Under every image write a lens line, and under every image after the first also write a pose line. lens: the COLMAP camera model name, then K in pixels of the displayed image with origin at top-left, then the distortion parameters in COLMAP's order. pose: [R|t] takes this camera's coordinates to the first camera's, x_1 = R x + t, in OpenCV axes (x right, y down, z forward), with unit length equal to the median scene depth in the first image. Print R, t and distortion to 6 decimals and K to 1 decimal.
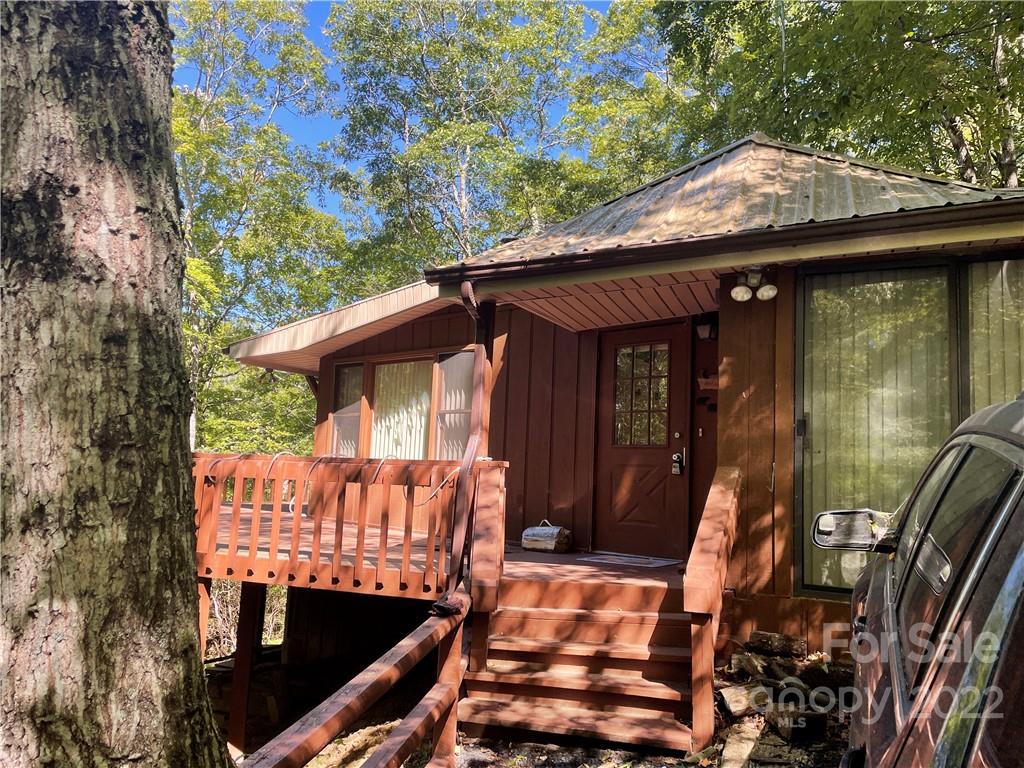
lens RADIAL K [[745.5, 0, 512.0], [0, 745.5, 384.0], [0, 0, 1]] dist [0.098241, -0.113716]
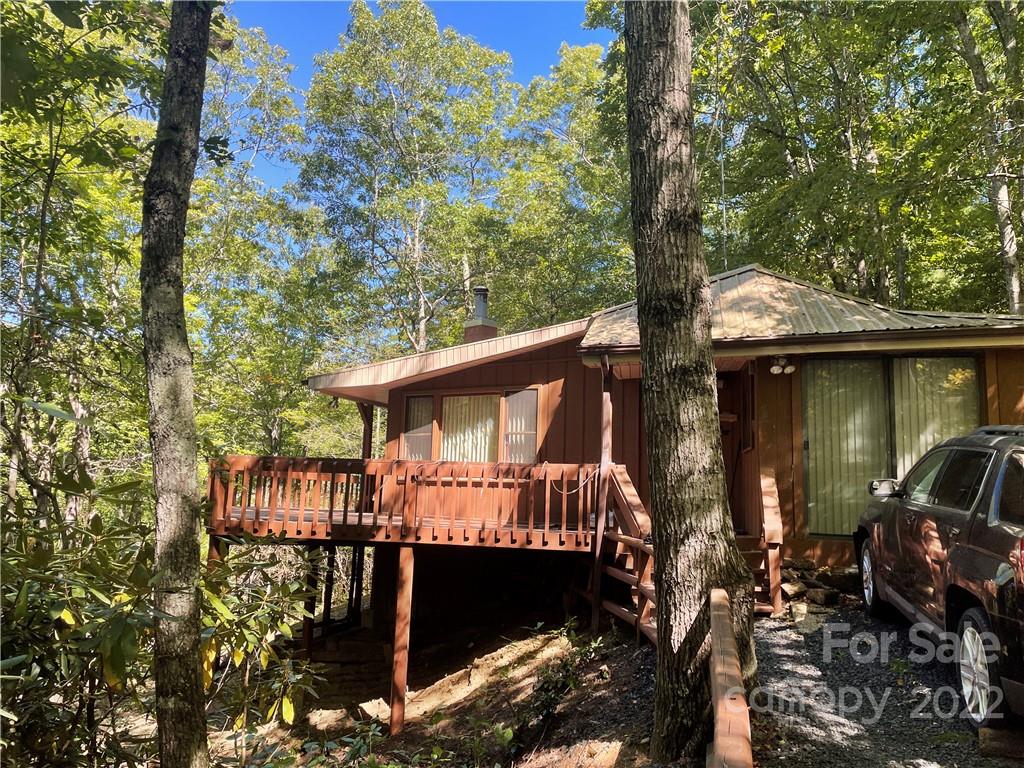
lens RADIAL K [[745.5, 0, 512.0], [0, 745.5, 384.0], [0, 0, 1]] dist [0.098241, -0.113716]
pose [[0.977865, 0.019167, 0.208359, -0.353687], [-0.014170, 0.999576, -0.025450, -0.017166], [-0.208758, 0.021934, 0.977721, -0.318285]]
